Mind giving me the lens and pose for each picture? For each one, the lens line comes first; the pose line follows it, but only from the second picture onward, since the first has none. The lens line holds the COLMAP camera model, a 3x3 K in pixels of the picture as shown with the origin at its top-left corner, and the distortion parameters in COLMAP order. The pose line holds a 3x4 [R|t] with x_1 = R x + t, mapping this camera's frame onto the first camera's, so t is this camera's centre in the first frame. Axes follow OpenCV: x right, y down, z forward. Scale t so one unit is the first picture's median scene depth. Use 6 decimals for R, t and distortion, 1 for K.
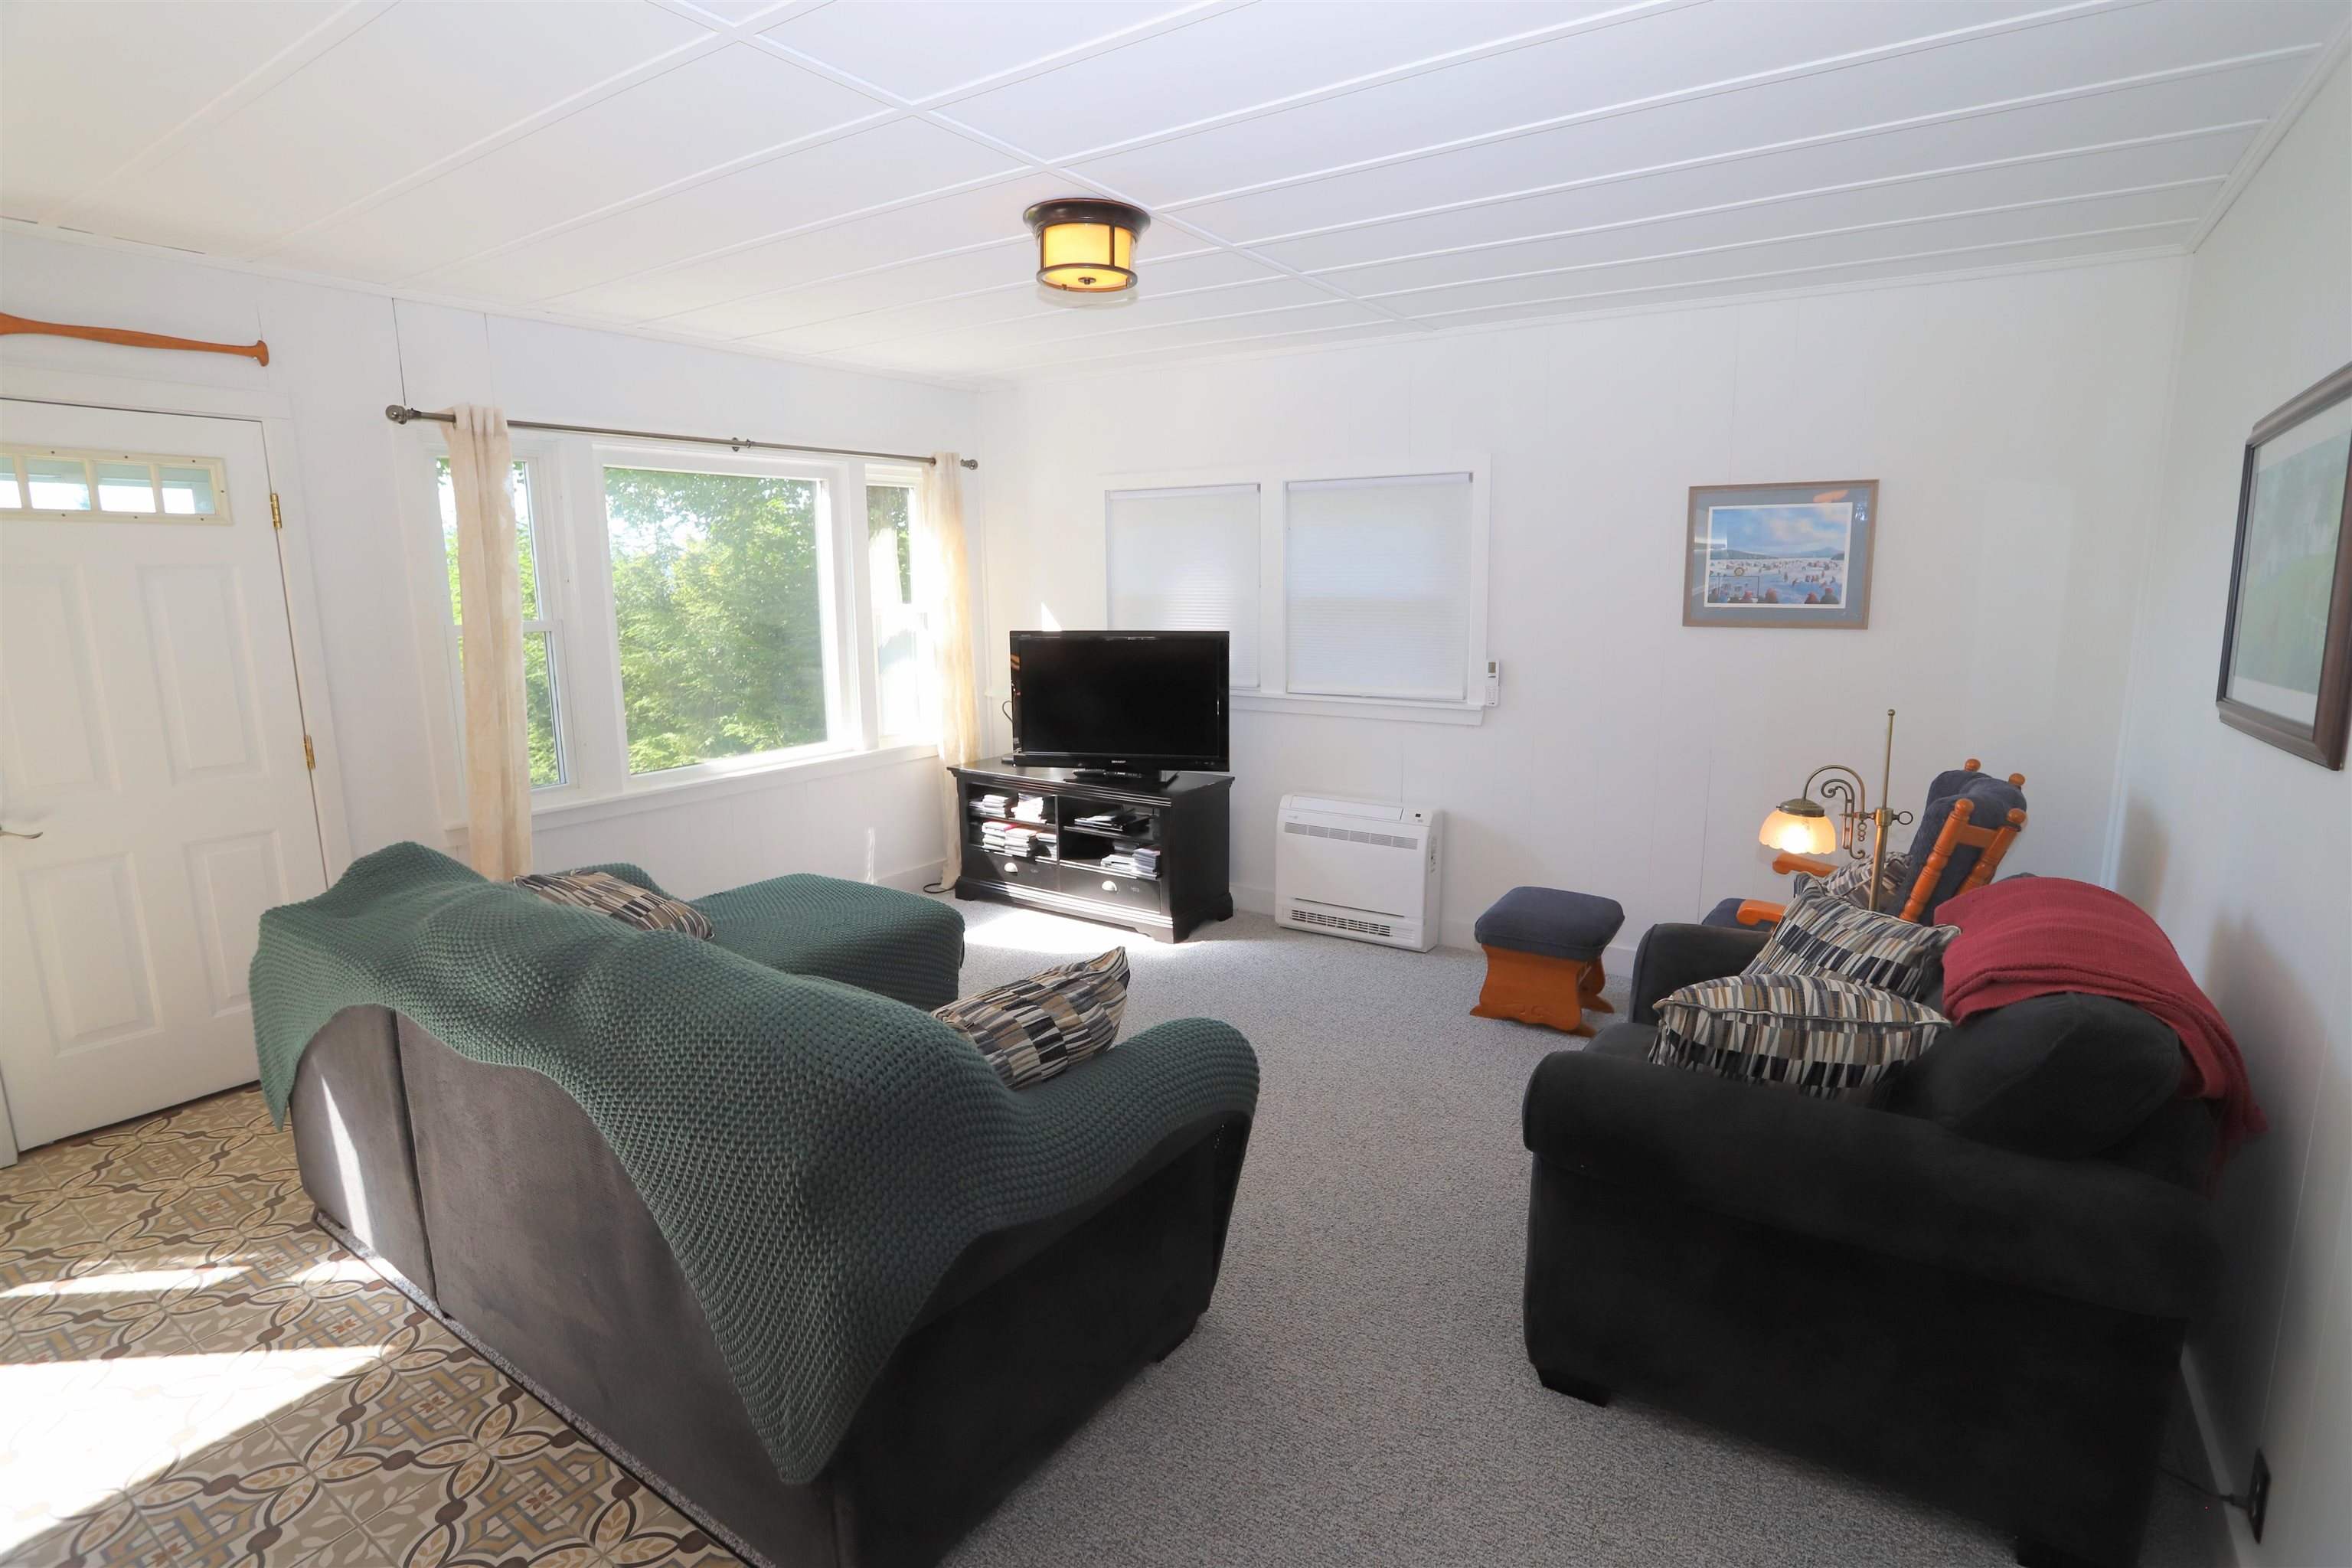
lens RADIAL K [[1151.5, 0, 1178.5], [0, 1151.5, 778.1], [0, 0, 1]] dist [-0.061716, 0.023545]
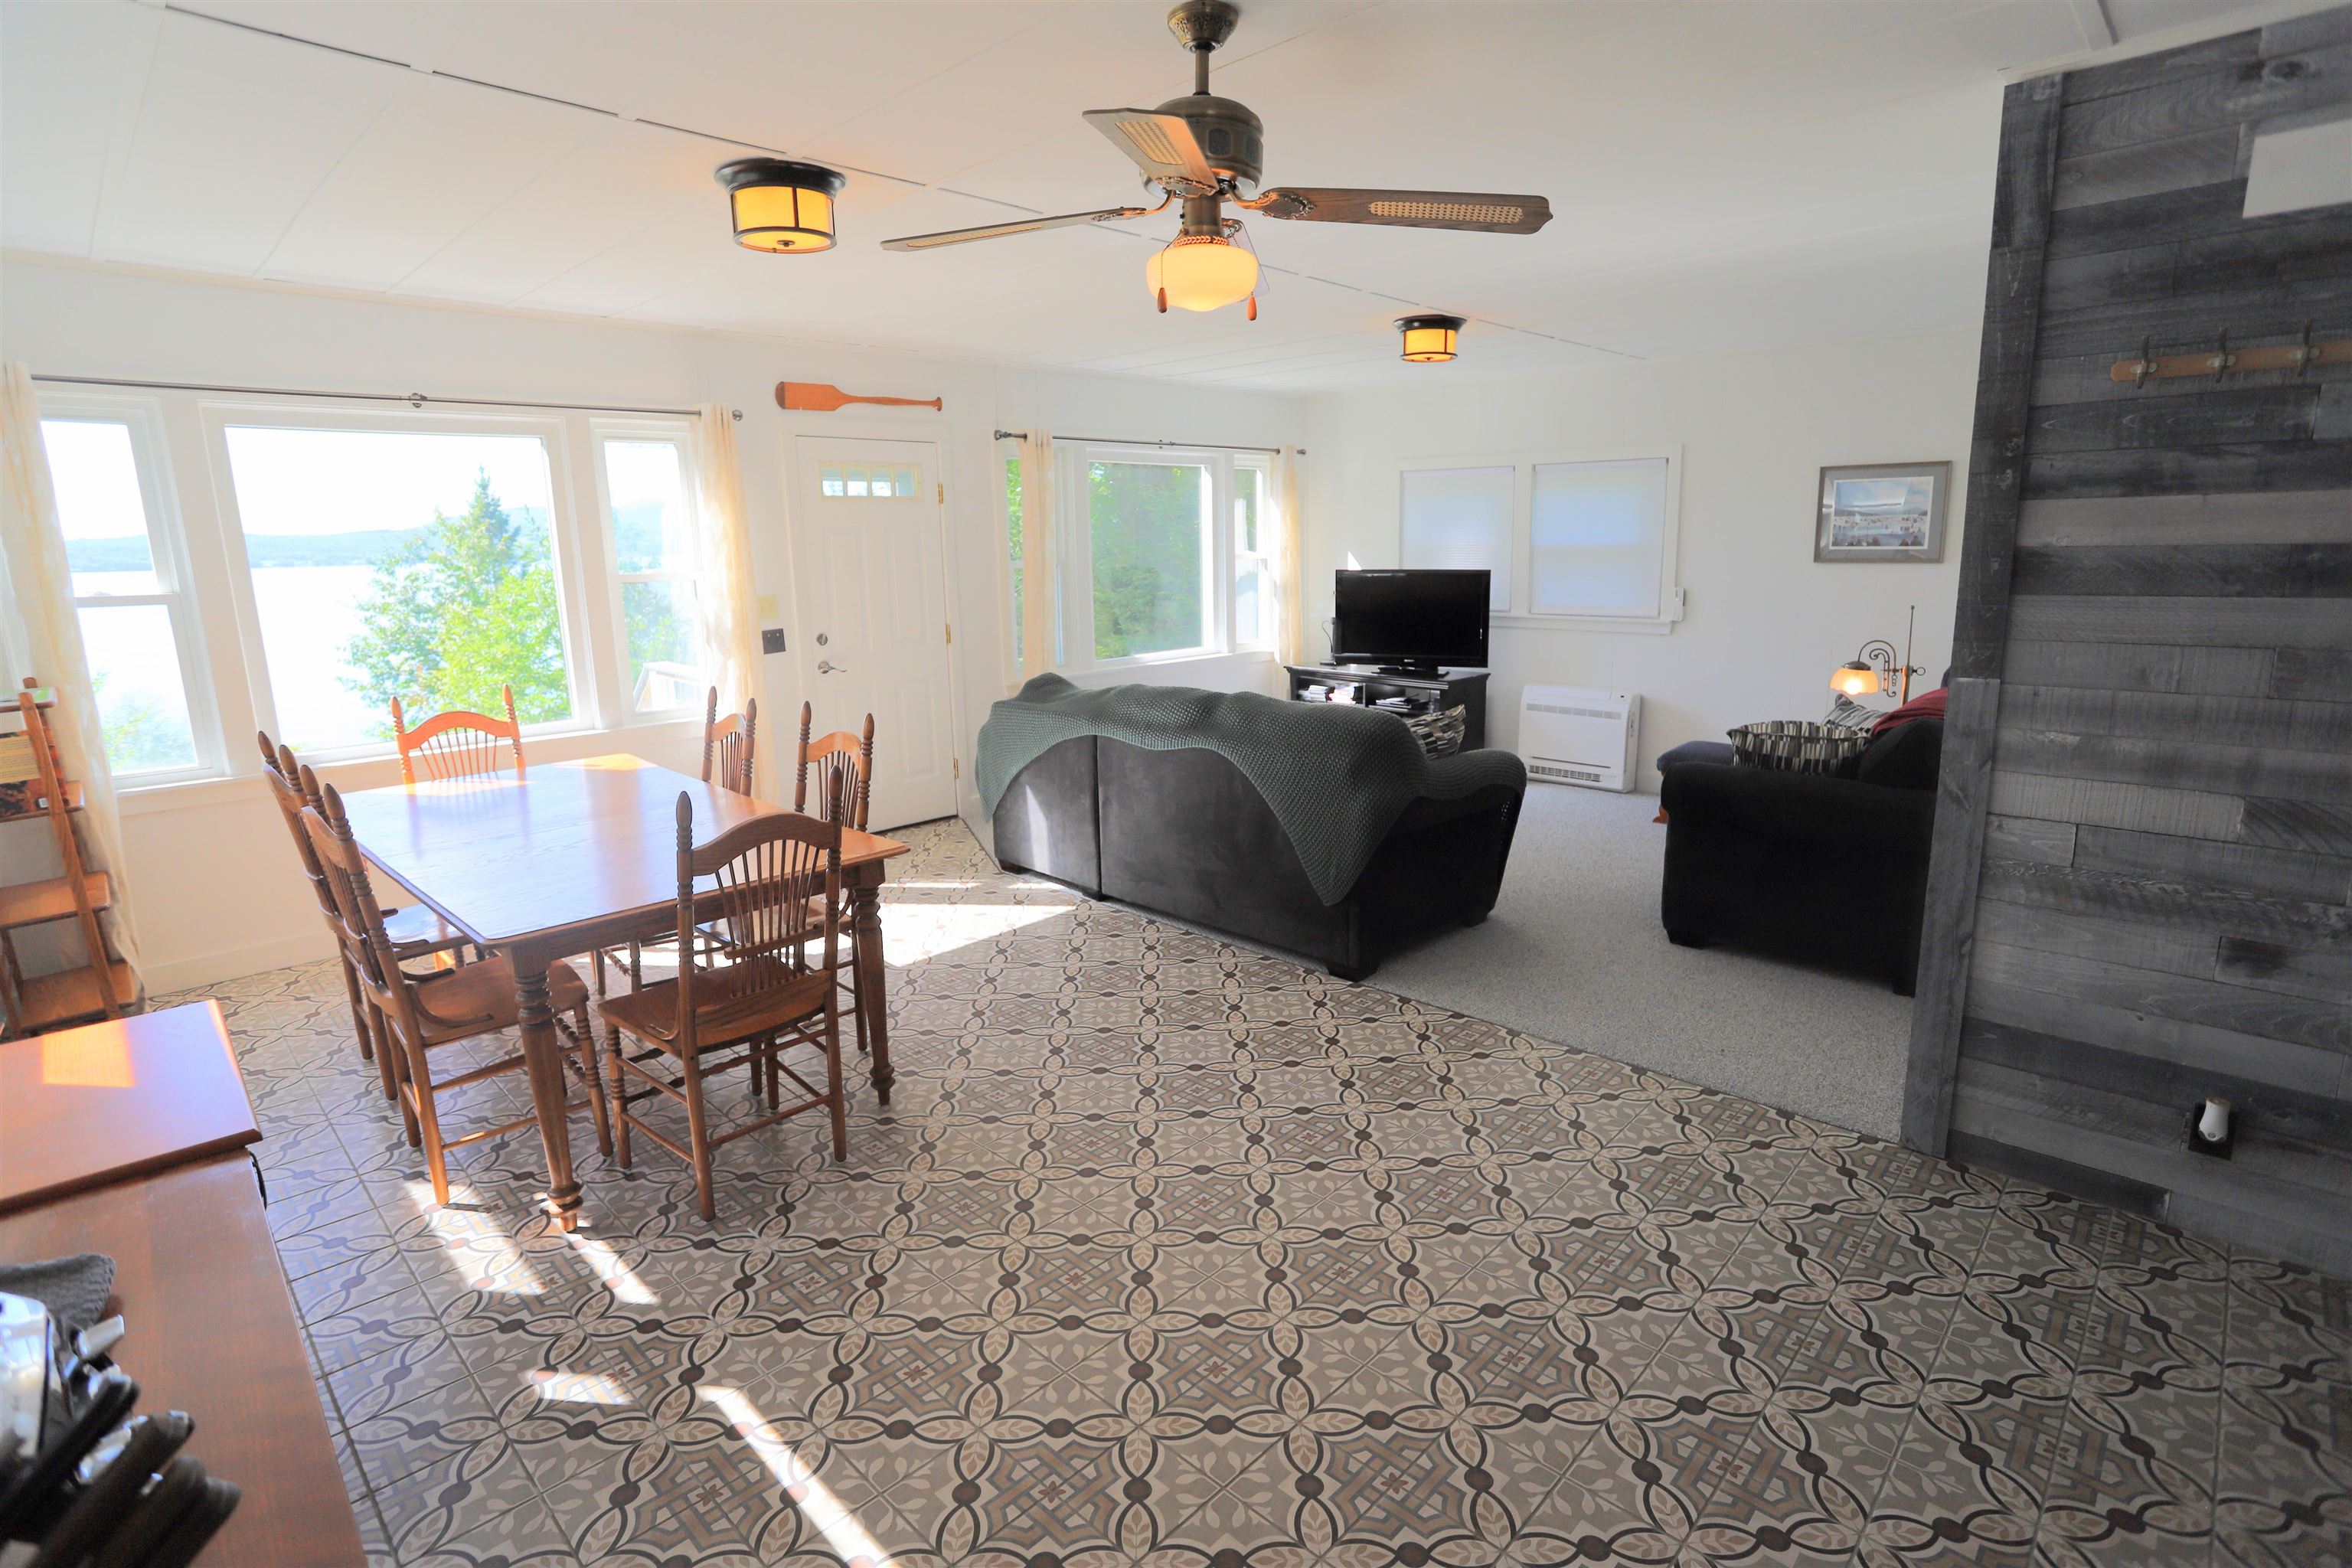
lens RADIAL K [[1151.5, 0, 1175.6], [0, 1151.5, 782.8], [0, 0, 1]] dist [-0.061716, 0.023545]
pose [[0.983218, 0.028616, -0.180178, -0.082892], [-0.022050, 0.999021, 0.038342, 0.099136], [0.181099, -0.033725, 0.982886, -0.519439]]
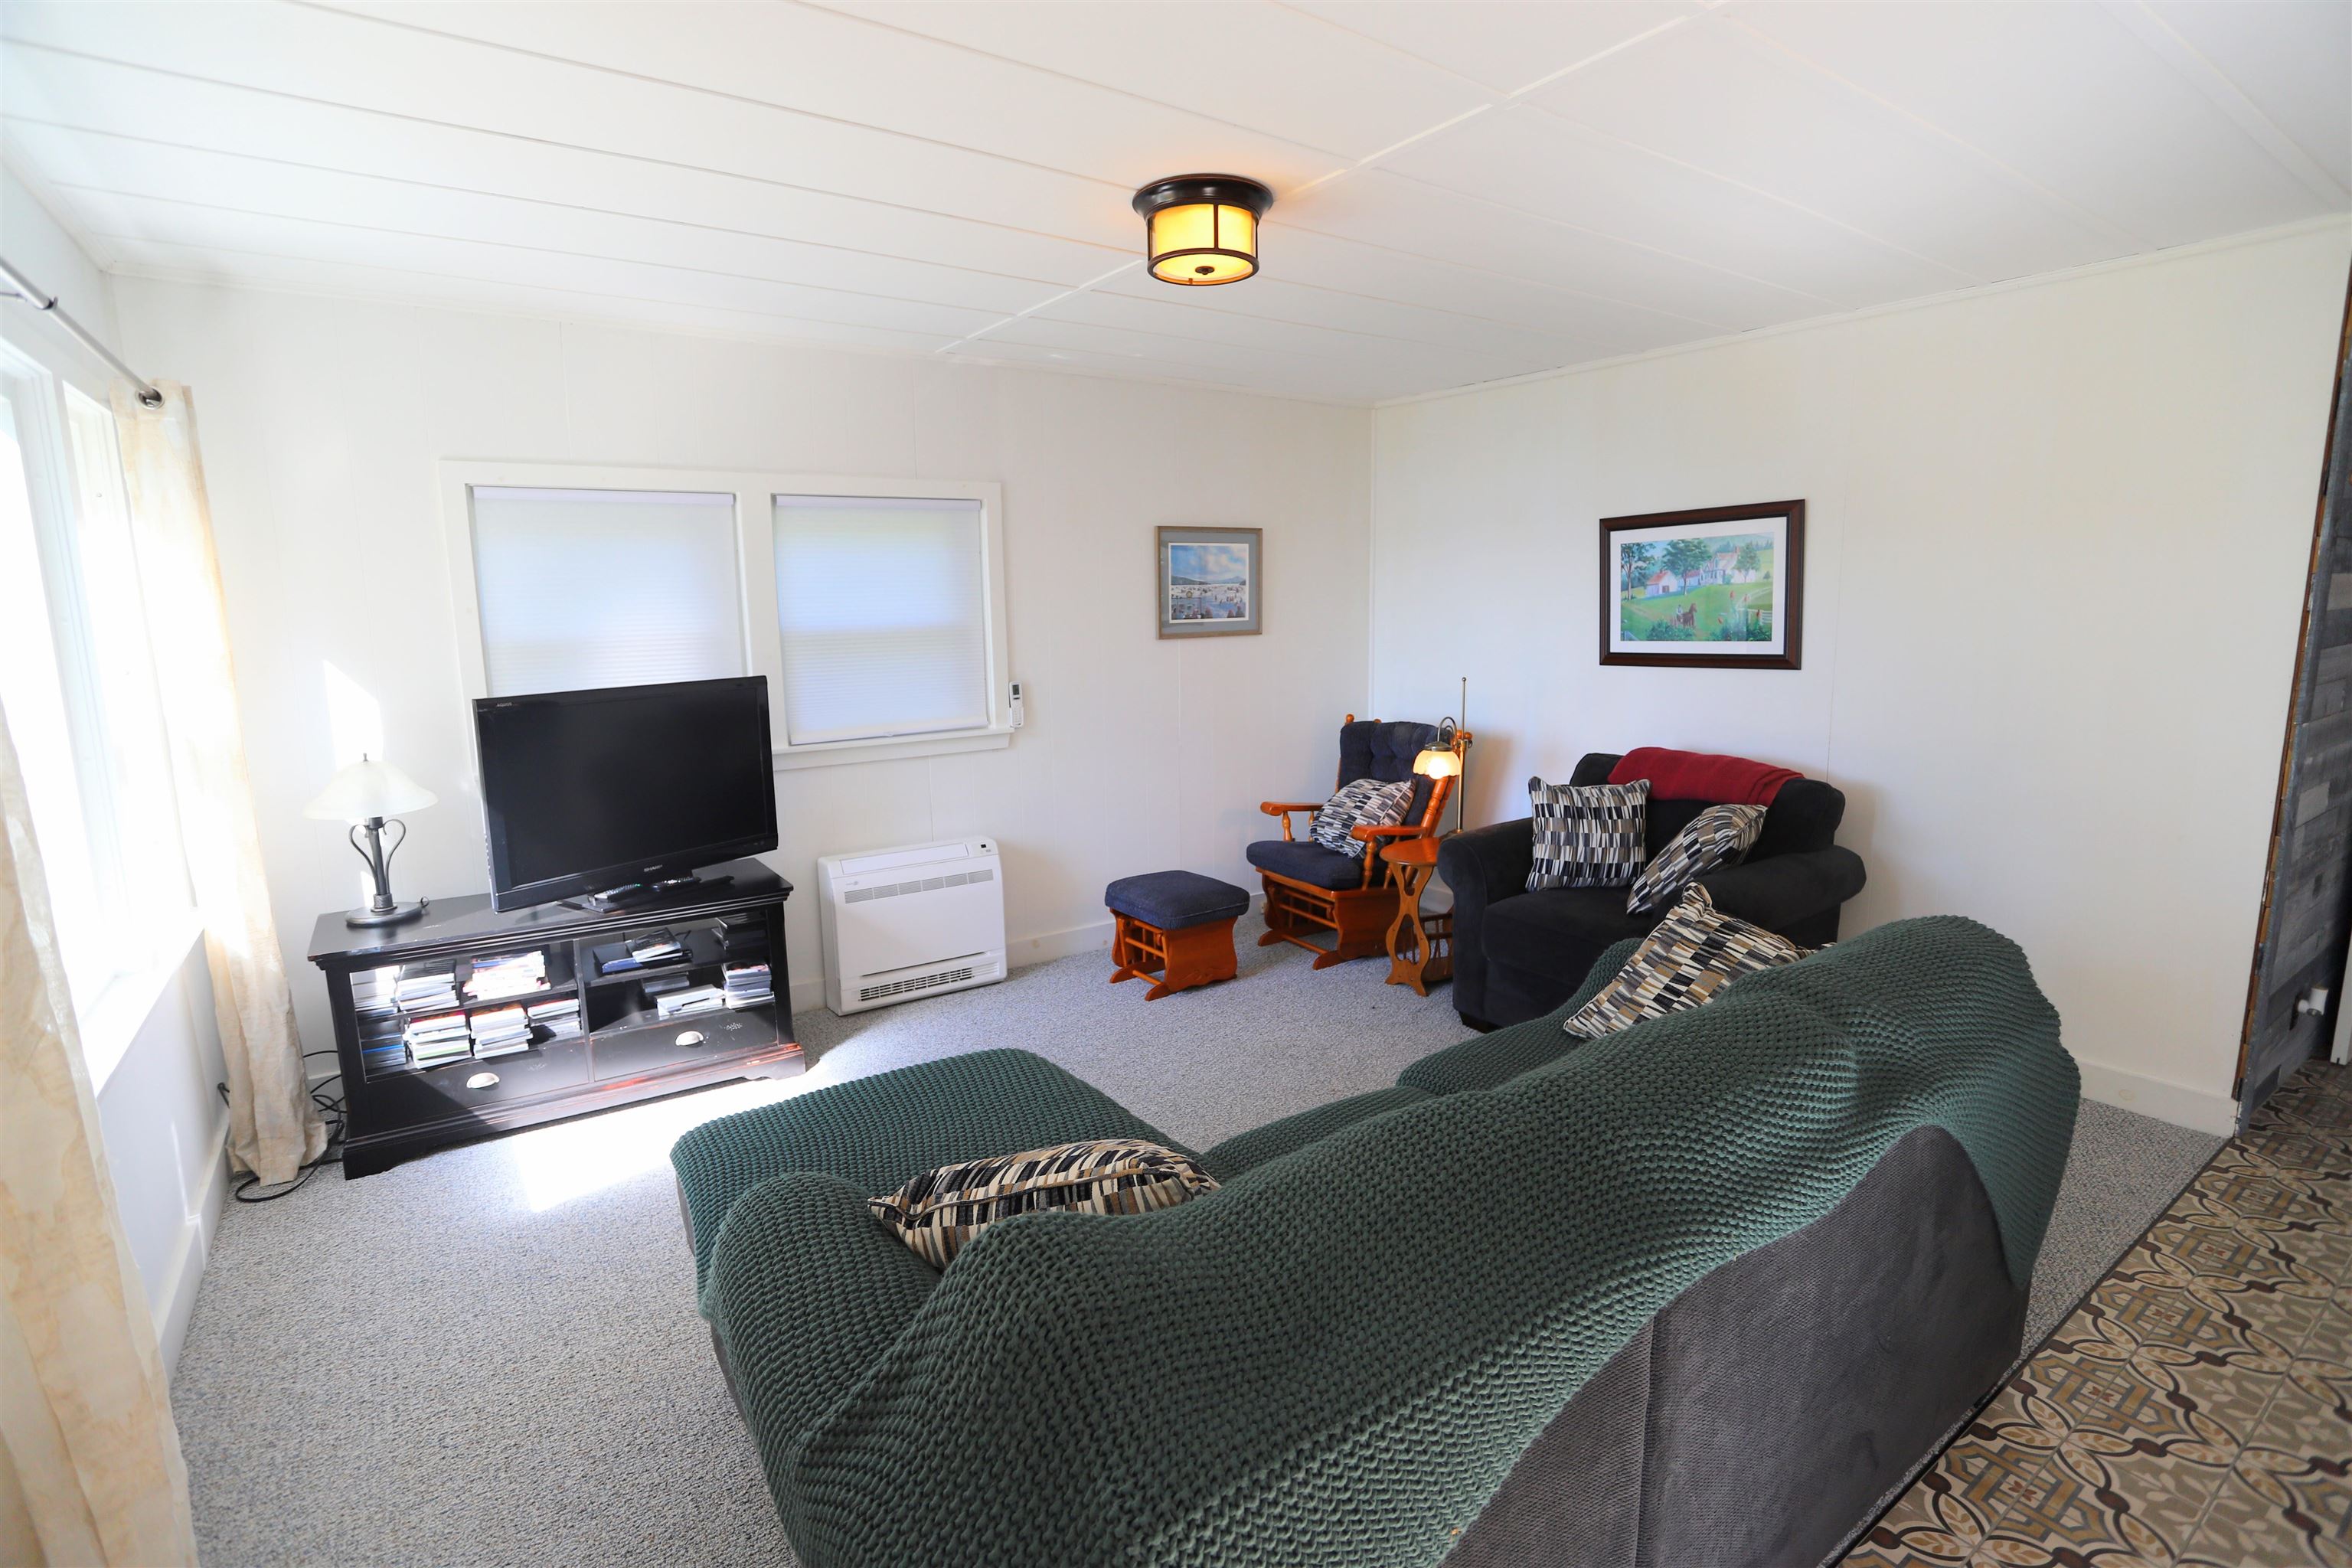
lens RADIAL K [[1151.5, 0, 1190.2], [0, 1151.5, 799.7], [0, 0, 1]] dist [-0.061716, 0.023545]
pose [[0.362810, -0.158589, 0.918269, -0.627473], [0.175526, 0.979403, 0.099797, -0.073870], [-0.915183, 0.124973, 0.383174, 0.462286]]
